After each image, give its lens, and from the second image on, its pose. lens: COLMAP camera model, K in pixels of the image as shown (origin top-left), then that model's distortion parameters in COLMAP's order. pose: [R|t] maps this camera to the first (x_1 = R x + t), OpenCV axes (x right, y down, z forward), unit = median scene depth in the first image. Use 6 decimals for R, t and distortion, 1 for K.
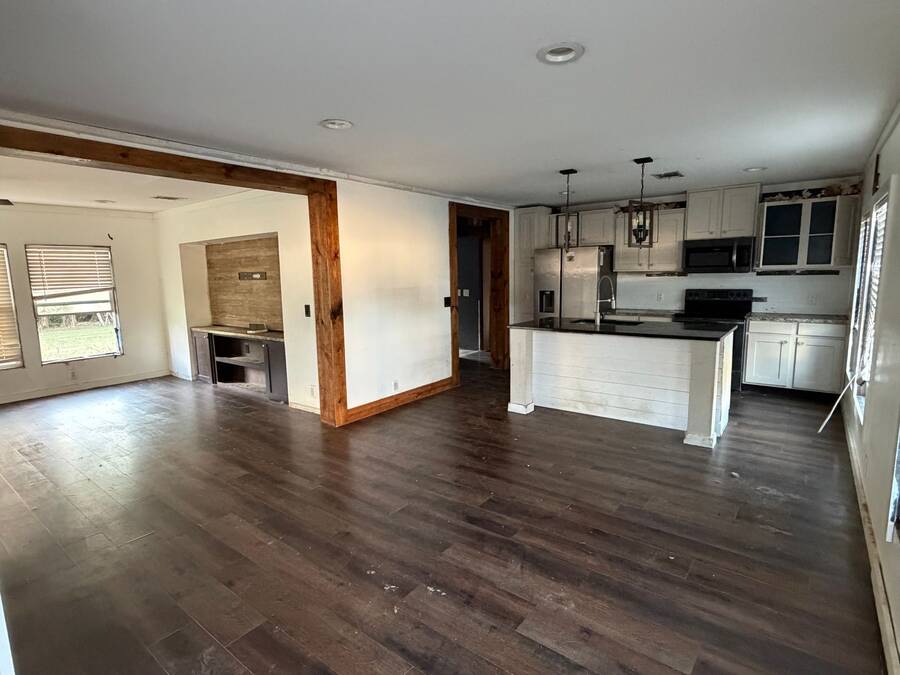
lens RADIAL K [[470.3, 0, 447.8], [0, 470.3, 338.8], [0, 0, 1]] dist [-0.001233, 0.000165]
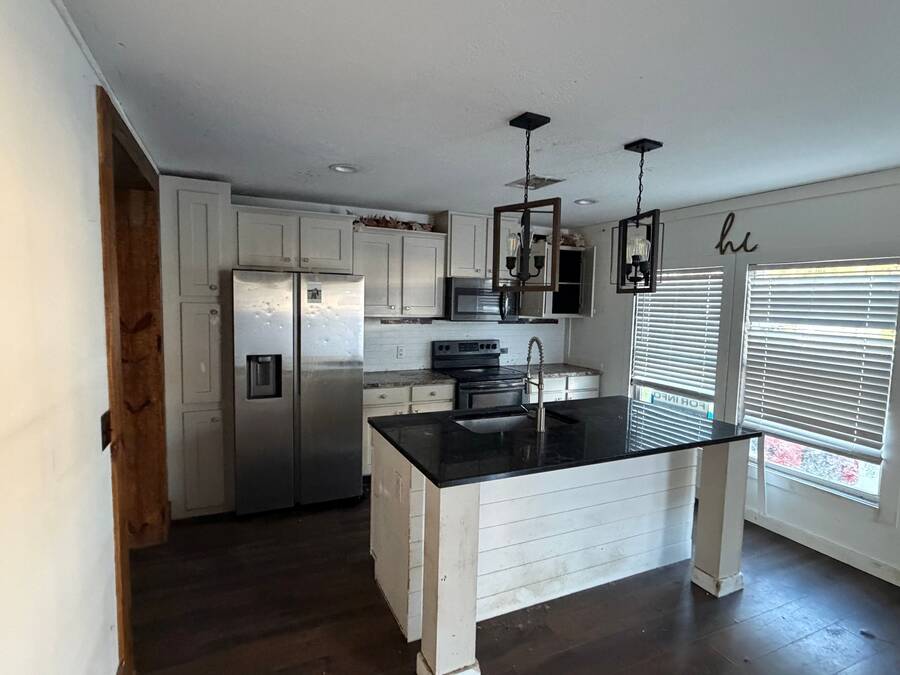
lens RADIAL K [[470.3, 0, 447.8], [0, 470.3, 338.8], [0, 0, 1]] dist [-0.001233, 0.000165]
pose [[0.465926, -0.045061, 0.883676, -0.148767], [0.091208, 0.995828, 0.002690, -0.109191], [-0.880110, 0.079345, 0.468092, 0.628712]]
